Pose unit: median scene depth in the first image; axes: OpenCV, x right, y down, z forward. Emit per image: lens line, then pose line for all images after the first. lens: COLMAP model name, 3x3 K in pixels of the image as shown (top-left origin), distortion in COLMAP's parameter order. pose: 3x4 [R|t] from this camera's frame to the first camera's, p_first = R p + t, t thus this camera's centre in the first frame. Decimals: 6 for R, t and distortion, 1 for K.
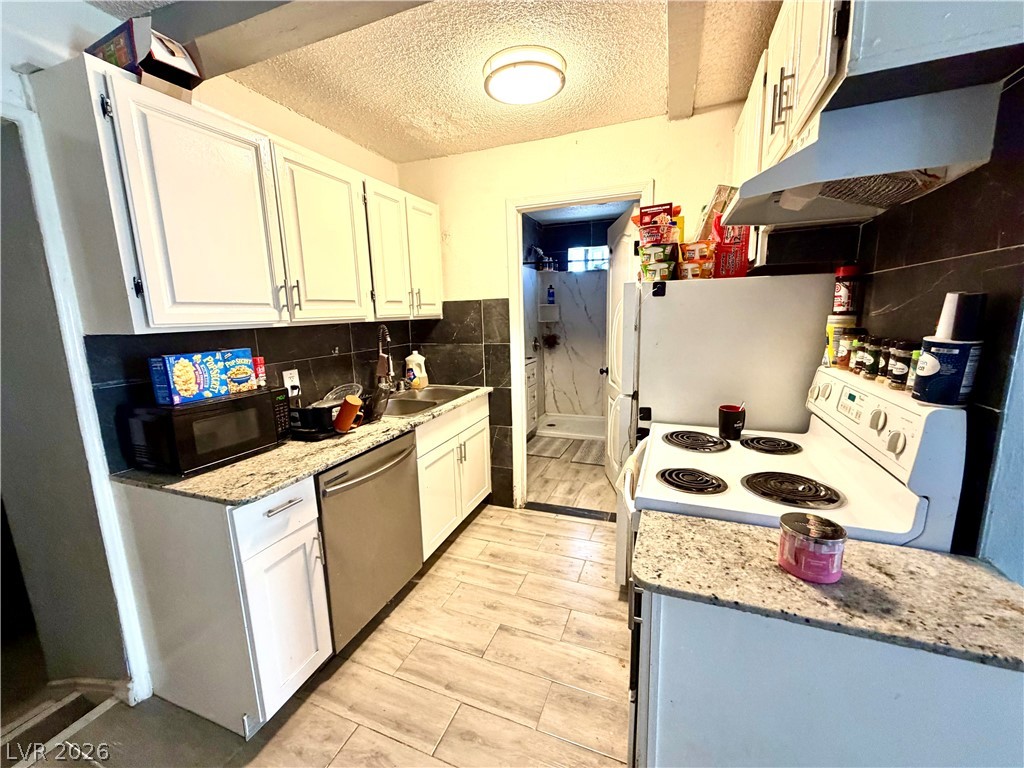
lens RADIAL K [[409.1, 0, 512.7], [0, 409.1, 380.9], [0, 0, 1]] dist [0.003179, 0.000218]
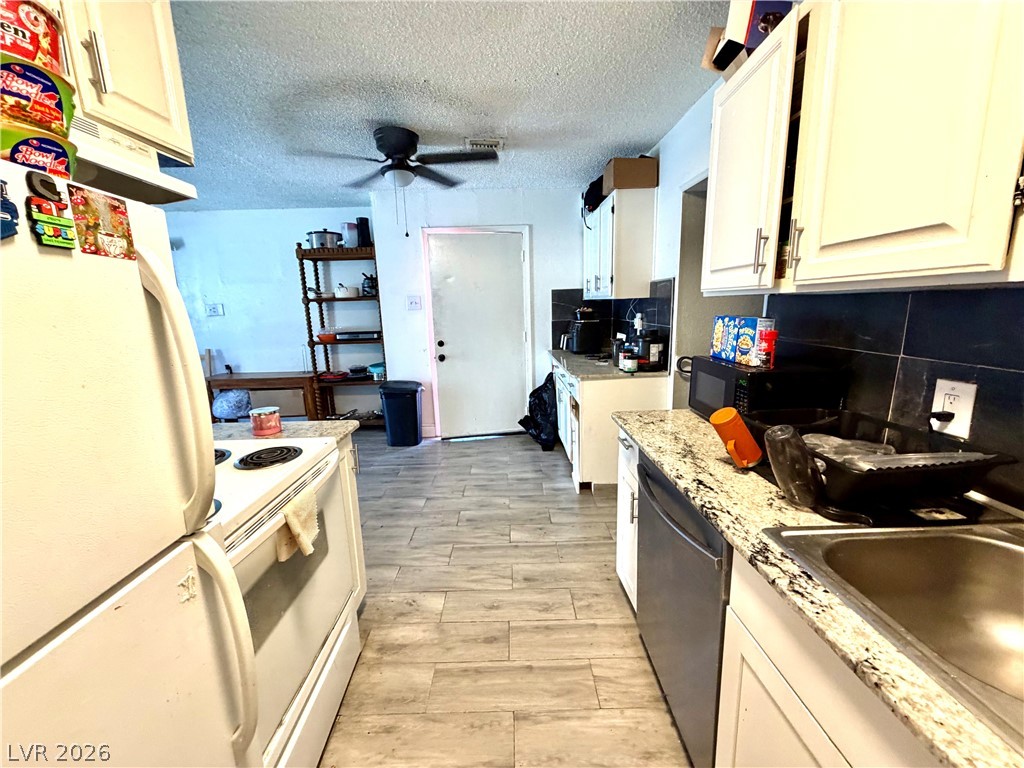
lens RADIAL K [[409.1, 0, 512.4], [0, 409.1, 382.7], [0, 0, 1]] dist [0.003179, 0.000218]
pose [[-0.926619, 0.124312, -0.354857, 0.154276], [-0.007352, 0.937595, 0.347651, -0.257311], [0.375929, 0.324749, -0.867880, 1.669342]]
